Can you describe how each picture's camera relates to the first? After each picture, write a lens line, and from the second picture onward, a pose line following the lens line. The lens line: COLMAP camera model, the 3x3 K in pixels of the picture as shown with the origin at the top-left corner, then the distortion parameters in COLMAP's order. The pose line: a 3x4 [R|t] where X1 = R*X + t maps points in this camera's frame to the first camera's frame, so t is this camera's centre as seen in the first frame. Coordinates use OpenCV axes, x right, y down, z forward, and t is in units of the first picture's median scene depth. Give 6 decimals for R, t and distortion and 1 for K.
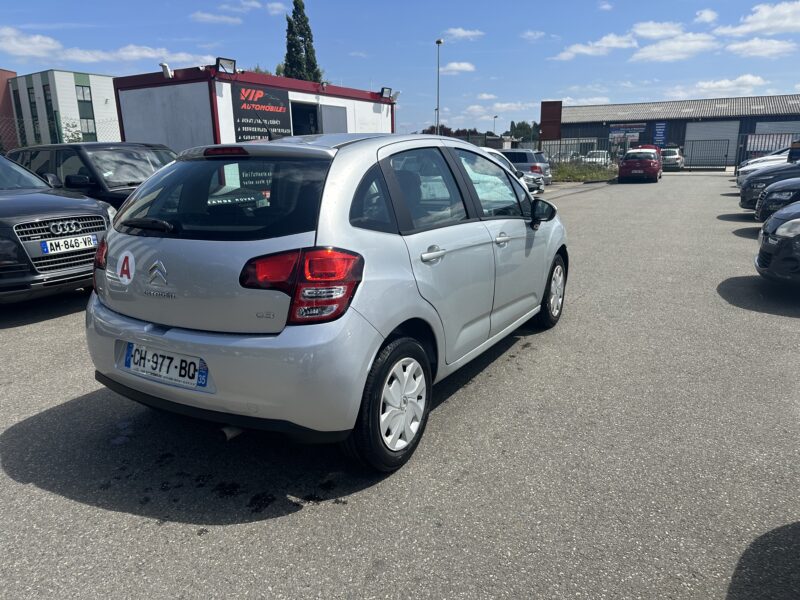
lens RADIAL K [[564.6, 0, 401.4], [0, 564.6, 304.5], [0, 0, 1]] dist [0.042549, -0.050627]
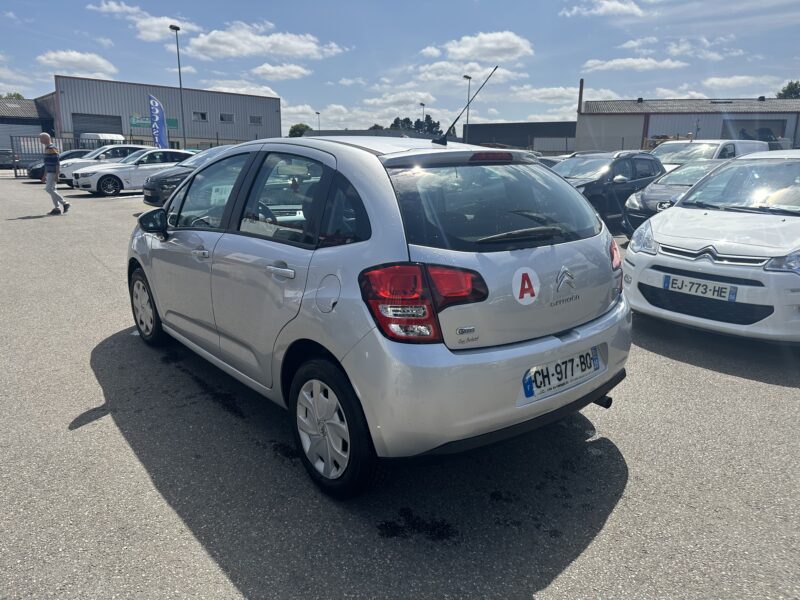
lens RADIAL K [[564.6, 0, 401.0], [0, 564.6, 298.0], [0, 0, 1]] dist [0.042549, -0.050627]
pose [[0.328035, -0.199368, 0.923388, -0.325358], [0.213403, 0.967848, 0.133155, -0.048840], [-0.920246, 0.153374, 0.360034, 0.205721]]
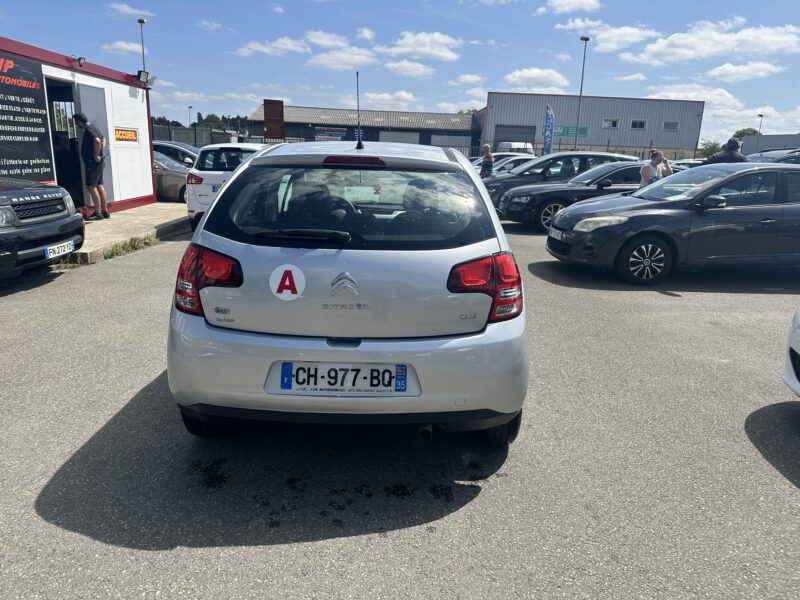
lens RADIAL K [[564.6, 0, 410.1], [0, 564.6, 298.7], [0, 0, 1]] dist [0.042549, -0.050627]
pose [[0.856647, -0.078635, 0.509875, -0.187059], [0.079730, 0.996621, 0.019747, -0.009406], [-0.509705, 0.023736, 0.860022, 0.024415]]
